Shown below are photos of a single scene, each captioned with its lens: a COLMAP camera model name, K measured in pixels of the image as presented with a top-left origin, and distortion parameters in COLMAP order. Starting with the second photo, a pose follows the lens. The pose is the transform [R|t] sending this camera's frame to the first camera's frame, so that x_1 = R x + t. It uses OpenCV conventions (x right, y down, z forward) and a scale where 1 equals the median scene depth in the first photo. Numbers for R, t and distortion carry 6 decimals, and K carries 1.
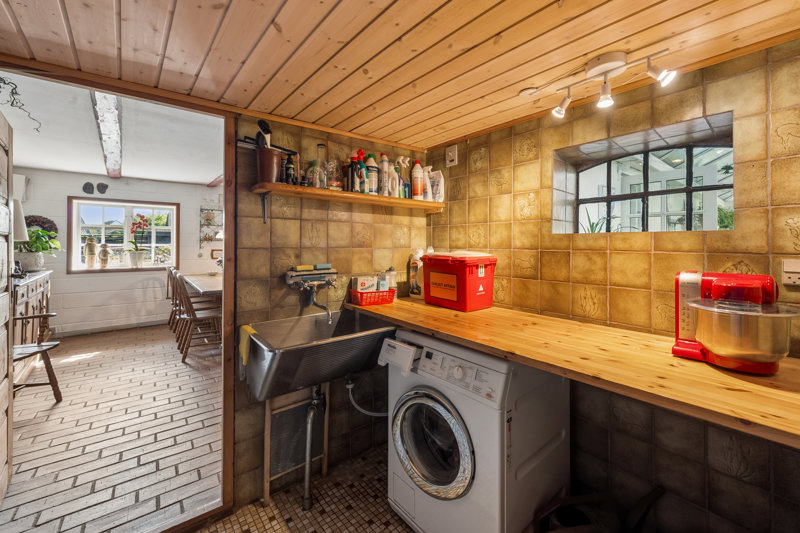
lens RADIAL K [[326.0, 0, 402.4], [0, 326.0, 243.8], [0, 0, 1]] dist [0.000846, -0.000016]
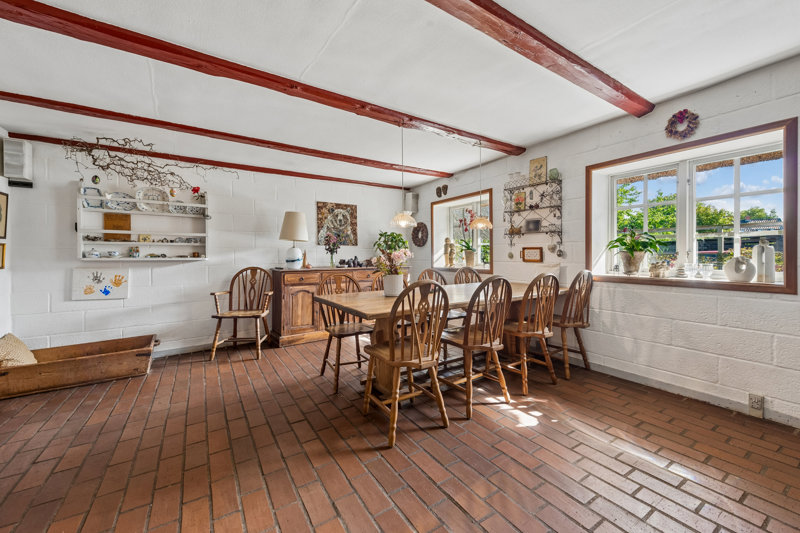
lens RADIAL K [[322.9, 0, 404.1], [0, 322.9, 256.4], [0, 0, 1]] dist [0.001605, 0.000259]
pose [[-0.109237, 0.002657, -0.994012, 0.111907], [0.010314, 0.999946, 0.001539, 0.037633], [0.993962, -0.010084, -0.109259, 0.965932]]
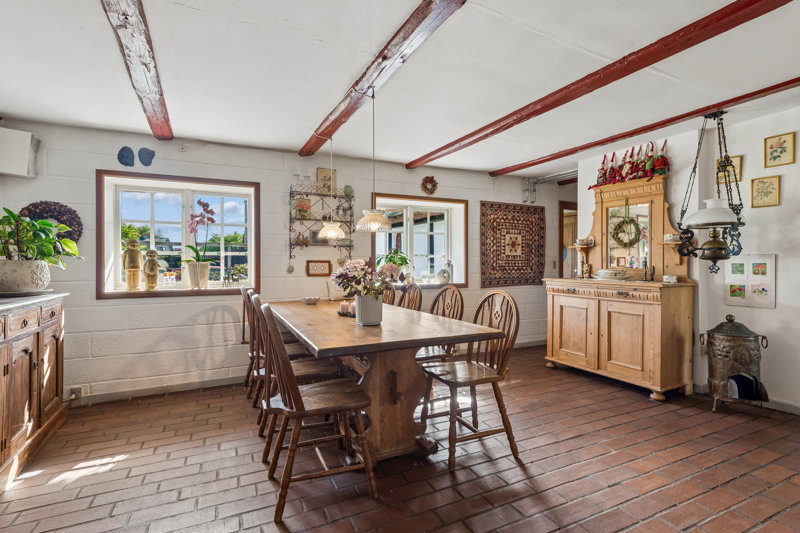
lens RADIAL K [[375.9, 0, 396.1], [0, 375.9, 269.2], [0, 0, 1]] dist [0.002119, -0.000228]
pose [[0.971246, -0.006086, -0.238000, -0.304495], [0.008774, 0.999909, 0.010236, 0.032837], [0.237916, -0.012030, 0.971211, 0.427098]]
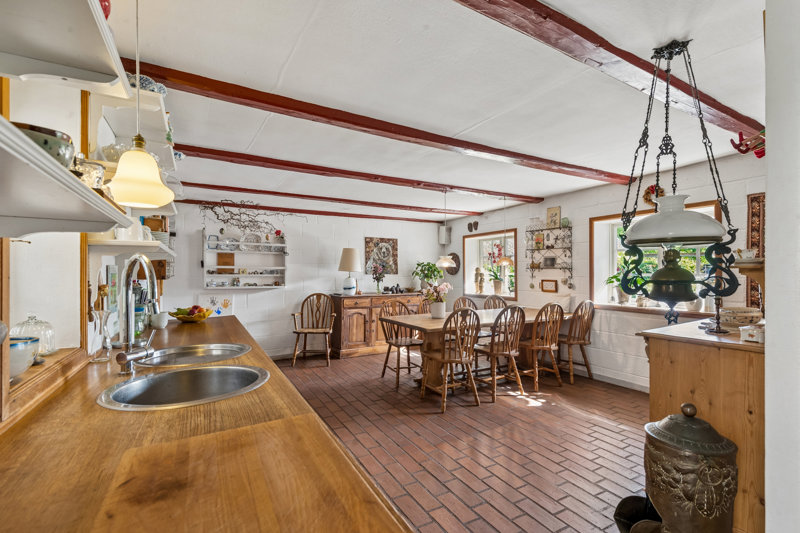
lens RADIAL K [[375.9, 0, 396.1], [0, 375.9, 269.2], [0, 0, 1]] dist [0.002119, -0.000228]
pose [[-0.183085, -0.010900, -0.983037, 0.452972], [0.004507, 0.999919, -0.011926, 0.001438], [0.983087, -0.006614, -0.183021, 0.950270]]
